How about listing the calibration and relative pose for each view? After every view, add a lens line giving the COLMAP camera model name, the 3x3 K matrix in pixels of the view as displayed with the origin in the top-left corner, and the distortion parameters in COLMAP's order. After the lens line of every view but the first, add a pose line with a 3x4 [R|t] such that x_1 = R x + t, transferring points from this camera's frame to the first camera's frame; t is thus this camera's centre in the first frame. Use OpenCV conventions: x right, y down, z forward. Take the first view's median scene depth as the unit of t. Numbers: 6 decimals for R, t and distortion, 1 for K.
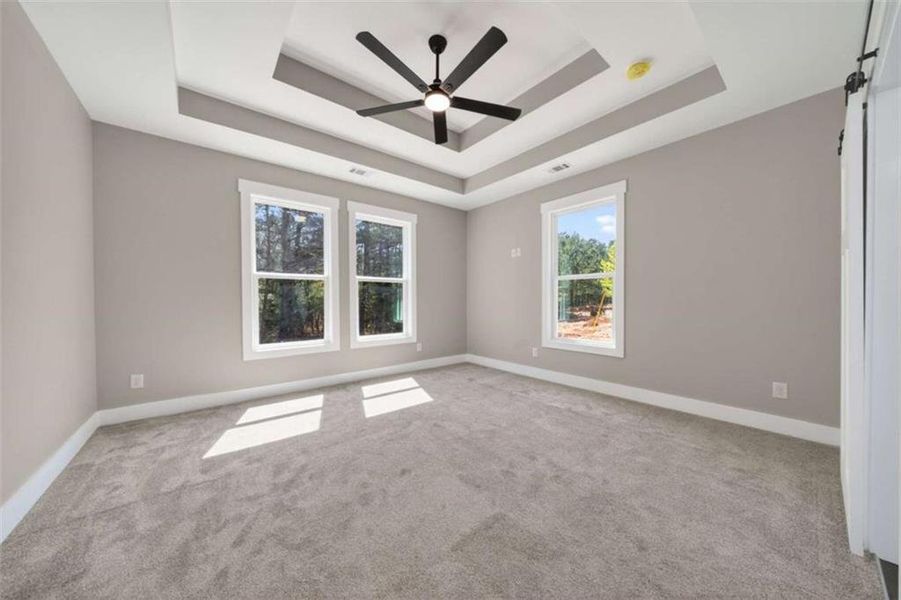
lens RADIAL K [[304.4, 0, 452.6], [0, 304.4, 302.4], [0, 0, 1]] dist [-0.002271, -0.000093]
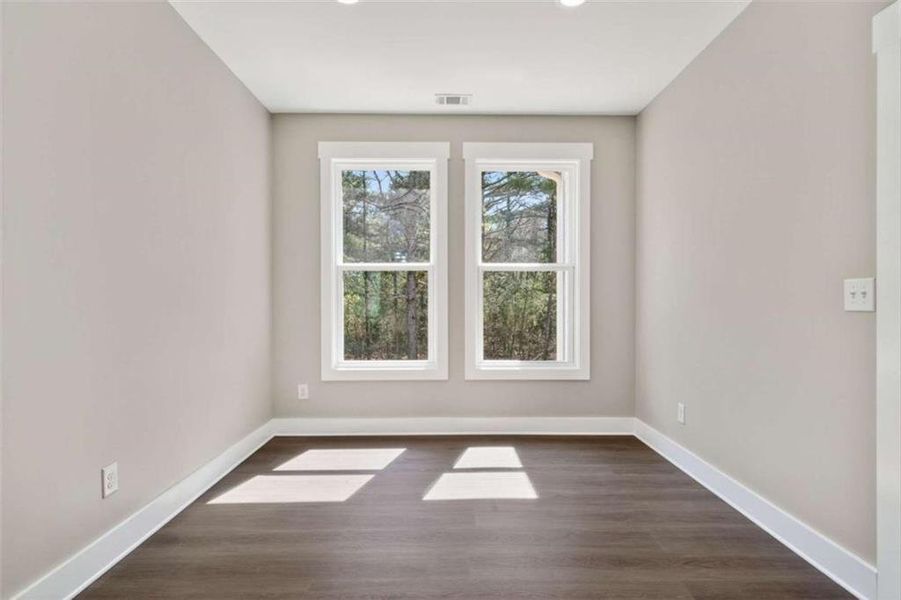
lens RADIAL K [[487.3, 0, 449.3], [0, 487.3, 283.9], [0, 0, 1]] dist [0.050794, -0.000031]
pose [[0.775449, -0.013495, -0.631266, 0.270359], [-0.015136, 0.999087, -0.039951, -0.002697], [0.631229, 0.040535, 0.774536, 0.213481]]
